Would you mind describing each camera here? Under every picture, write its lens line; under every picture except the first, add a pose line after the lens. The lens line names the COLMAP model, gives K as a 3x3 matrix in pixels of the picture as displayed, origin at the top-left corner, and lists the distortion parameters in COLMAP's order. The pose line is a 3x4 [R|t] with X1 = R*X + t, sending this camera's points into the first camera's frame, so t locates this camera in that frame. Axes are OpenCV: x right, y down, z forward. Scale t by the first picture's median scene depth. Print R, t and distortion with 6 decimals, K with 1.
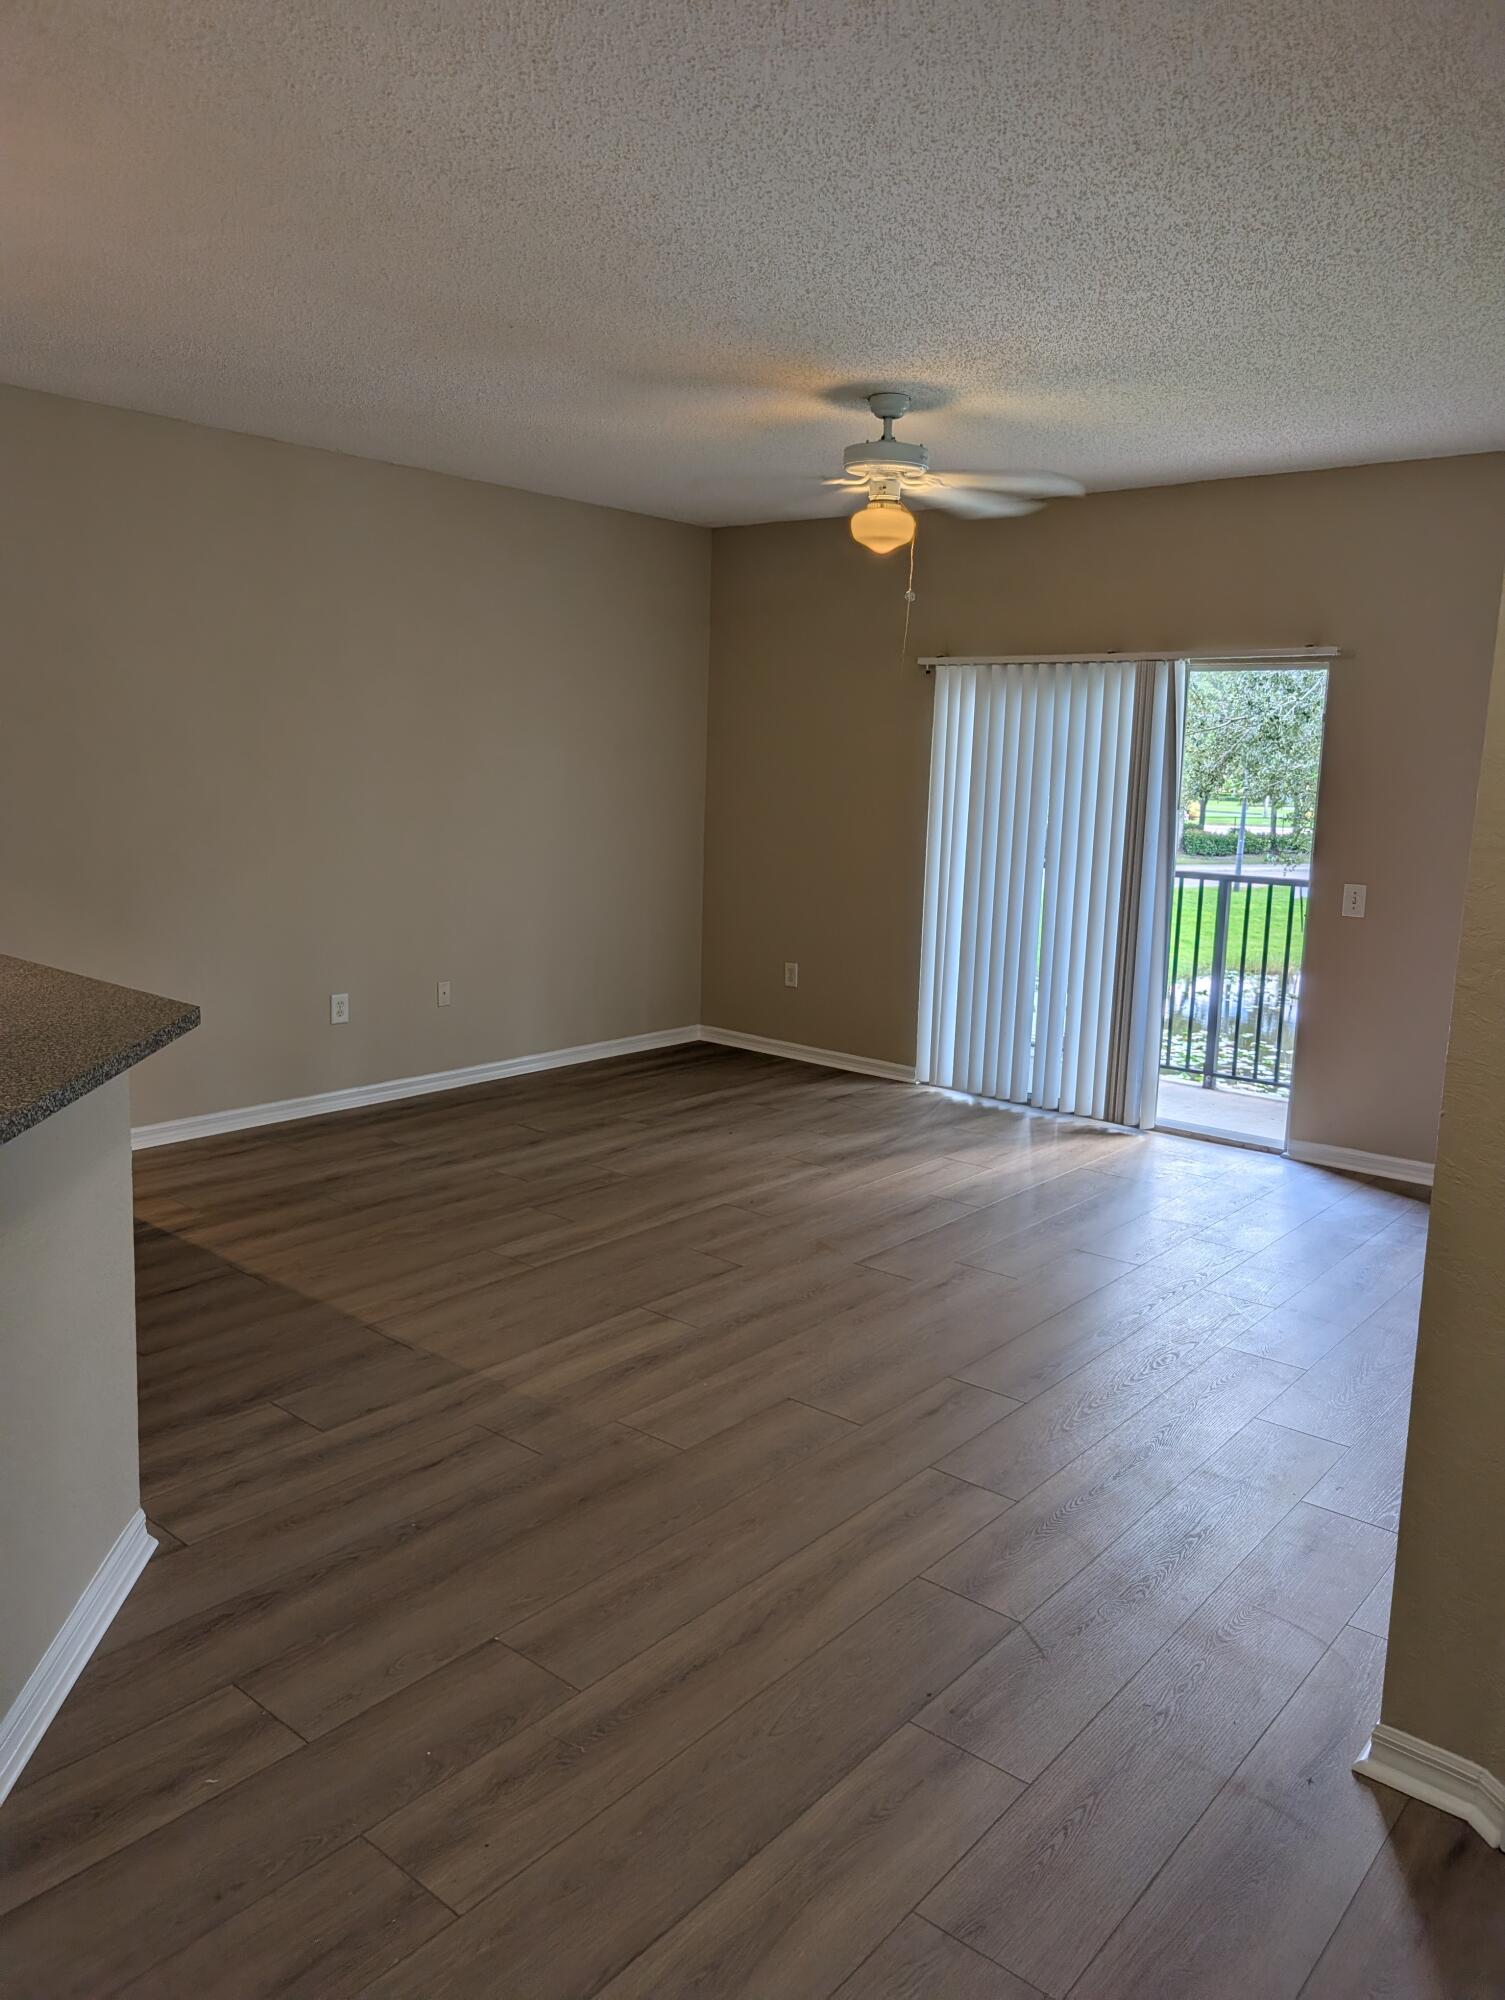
lens RADIAL K [[1440.6, 0, 746.8], [0, 1440.6, 988.6], [0, 0, 1]] dist [0.004047, -0.005670]
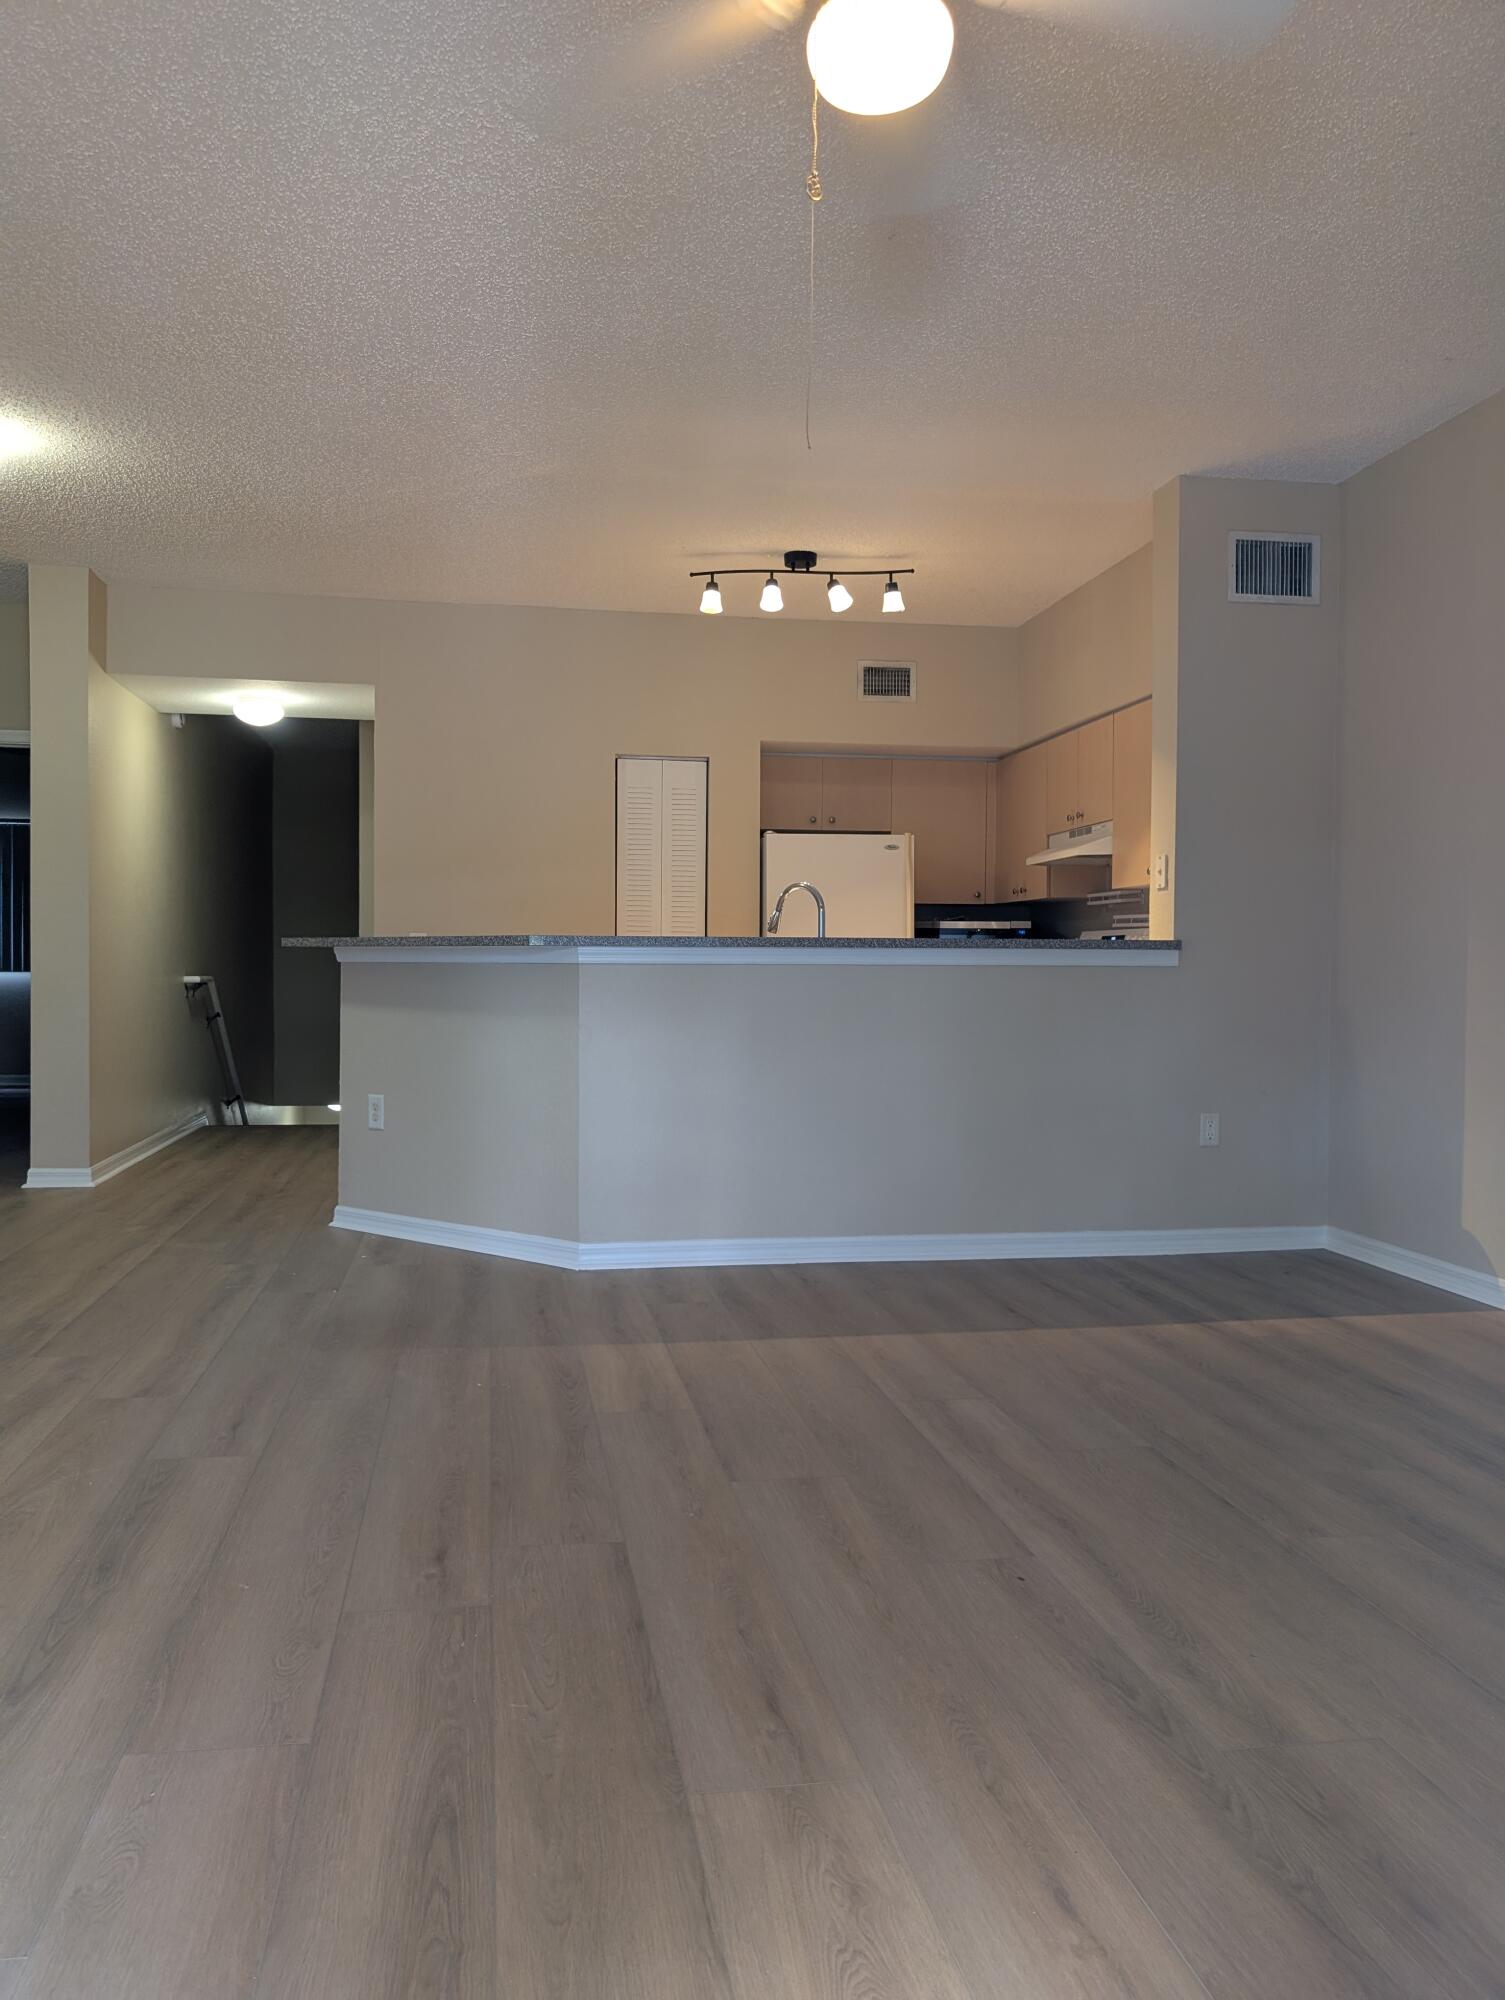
lens RADIAL K [[1440.6, 0, 734.4], [0, 1440.6, 987.5], [0, 0, 1]] dist [0.004047, -0.005670]
pose [[-0.644280, -0.020431, -0.764517, 0.594361], [-0.146307, 0.984473, 0.096988, -0.098174], [0.750665, 0.174342, -0.637266, 1.690746]]
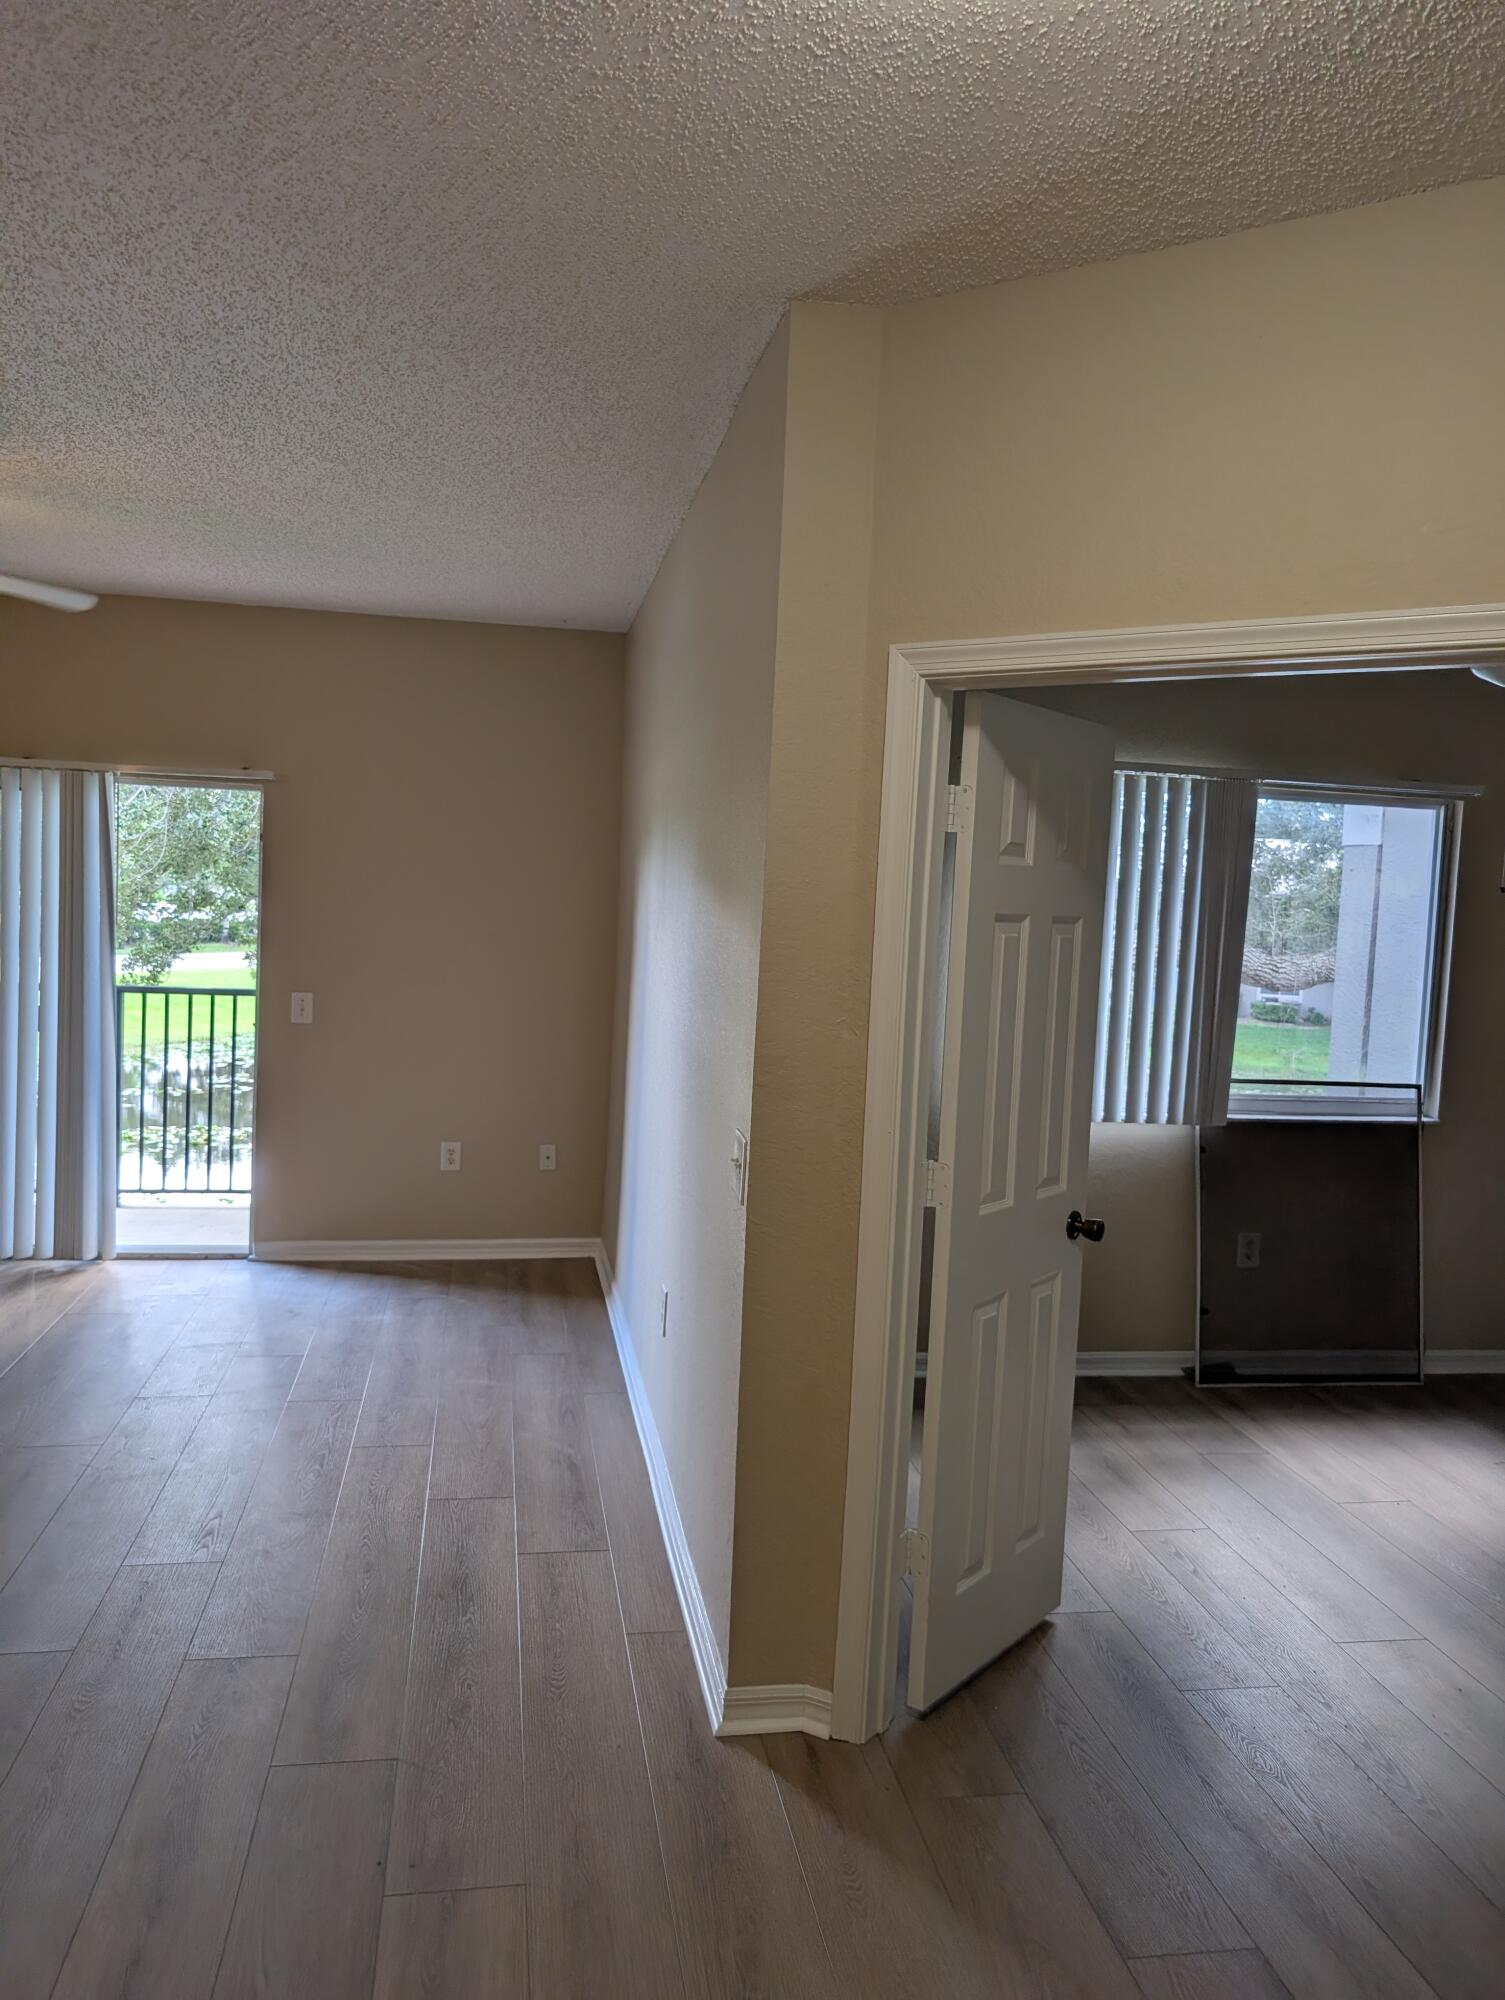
lens RADIAL K [[1440.6, 0, 754.3], [0, 1440.6, 988.5], [0, 0, 1]] dist [0.004047, -0.005670]
pose [[0.641638, -0.046733, 0.765583, -0.282045], [0.094614, 0.995341, -0.018538, -0.037130], [-0.761150, 0.084330, 0.643070, 0.085877]]
